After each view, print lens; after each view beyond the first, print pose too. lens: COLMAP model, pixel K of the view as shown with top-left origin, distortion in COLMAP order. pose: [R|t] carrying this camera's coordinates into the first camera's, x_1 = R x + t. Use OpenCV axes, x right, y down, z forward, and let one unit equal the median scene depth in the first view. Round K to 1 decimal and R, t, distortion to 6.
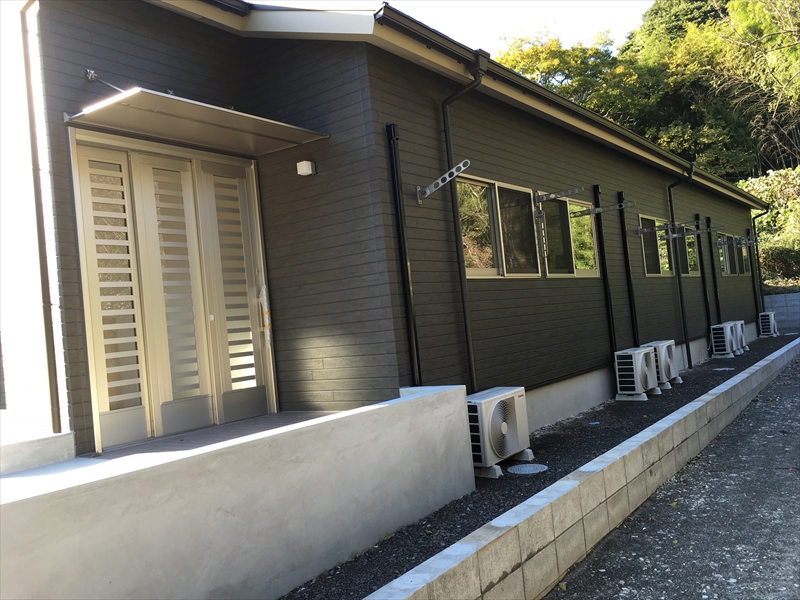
lens RADIAL K [[678.2, 0, 400.0], [0, 678.2, 300.0], [0, 0, 1]] dist [0.061792, -0.091158]
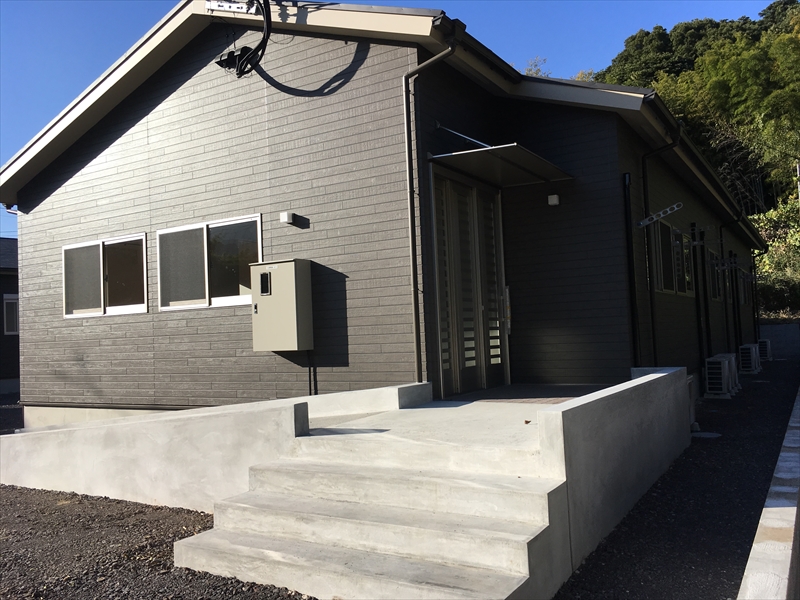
lens RADIAL K [[678.2, 0, 400.0], [0, 678.2, 300.0], [0, 0, 1]] dist [0.061792, -0.091158]
pose [[0.994668, 0.058953, 0.084613, -0.074536], [-0.056928, 0.998036, -0.026149, 0.007326], [-0.085989, 0.021193, 0.996071, -0.040739]]
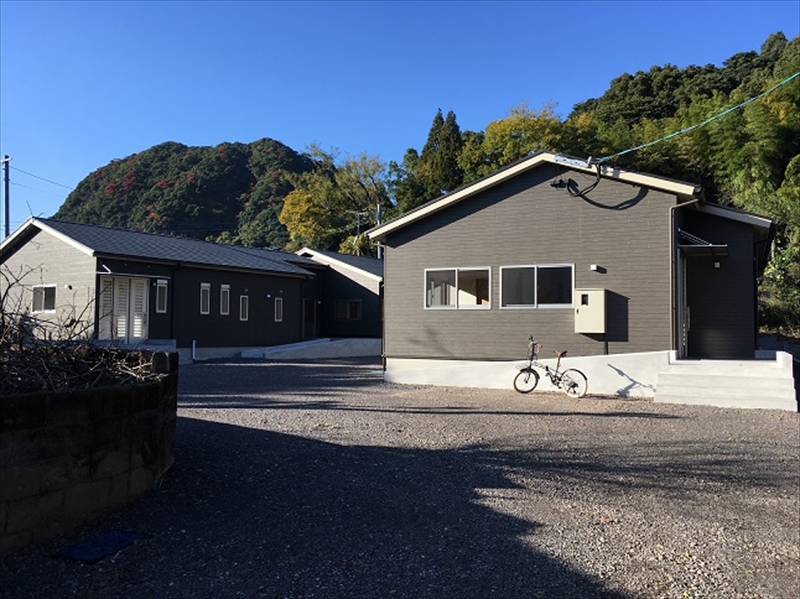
lens RADIAL K [[678.2, 0, 400.0], [0, 678.2, 299.5], [0, 0, 1]] dist [0.061792, -0.091158]
pose [[0.979602, 0.114530, 0.165115, -0.246490], [-0.110769, 0.993336, -0.031843, 0.022438], [-0.167662, 0.012904, 0.985760, -0.197900]]
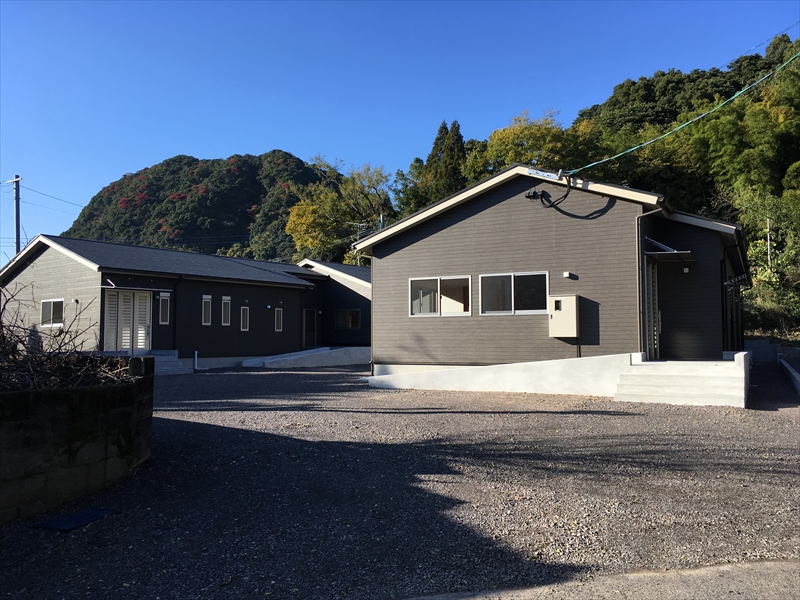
lens RADIAL K [[681.7, 0, 400.0], [0, 681.7, 300.0], [0, 0, 1]] dist [0.048303, -0.071545]
pose [[0.984195, 0.100964, 0.145487, -0.233353], [-0.095805, 0.994511, -0.042054, 0.021598], [-0.148935, 0.027451, 0.988466, -0.220693]]
